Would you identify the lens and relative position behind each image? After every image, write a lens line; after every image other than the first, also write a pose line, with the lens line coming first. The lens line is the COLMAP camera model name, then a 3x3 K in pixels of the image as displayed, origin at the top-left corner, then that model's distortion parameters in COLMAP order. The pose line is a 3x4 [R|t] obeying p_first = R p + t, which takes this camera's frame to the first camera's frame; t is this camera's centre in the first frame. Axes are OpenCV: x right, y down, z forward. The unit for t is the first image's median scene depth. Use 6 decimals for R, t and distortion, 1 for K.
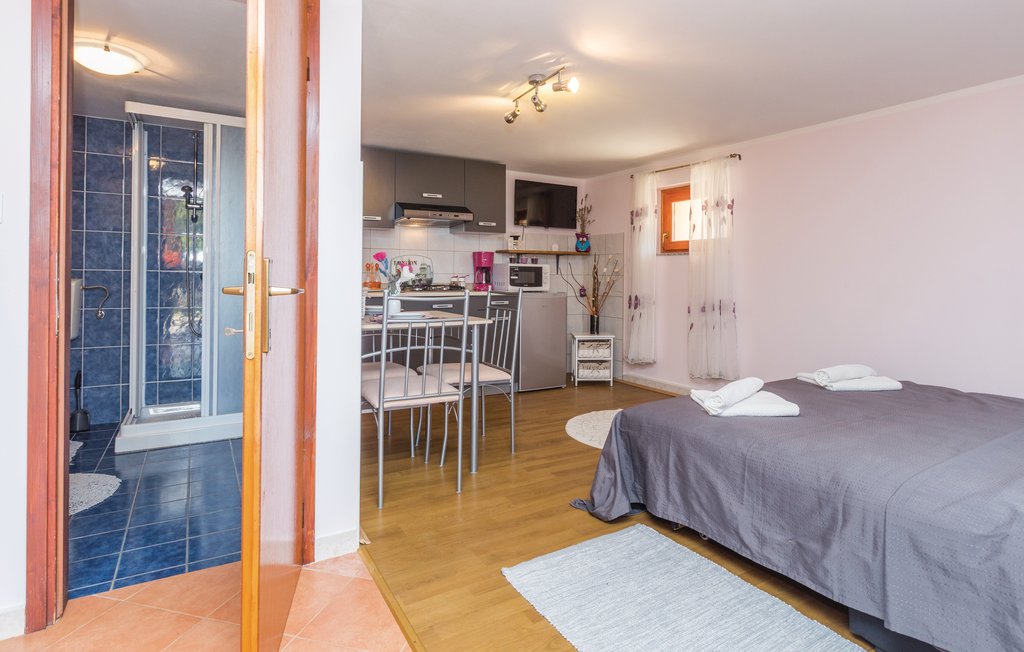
lens RADIAL K [[541.0, 0, 512.0], [0, 541.0, 272.4], [0, 0, 1]] dist [-0.000912, 0.000014]
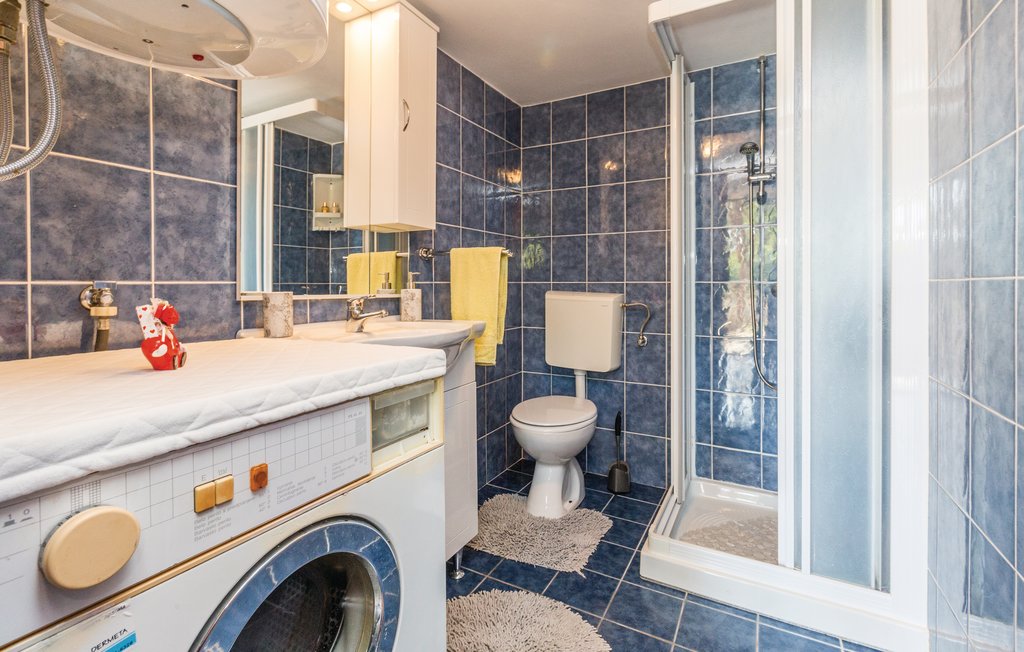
lens RADIAL K [[467.2, 0, 511.4], [0, 467.2, 287.7], [0, 0, 1]] dist [-0.000822, 0.000005]
pose [[0.516375, -0.005769, -0.856343, -0.289898], [0.012979, 0.999915, 0.001089, 0.000136], [0.856264, -0.011677, 0.516406, 0.498405]]
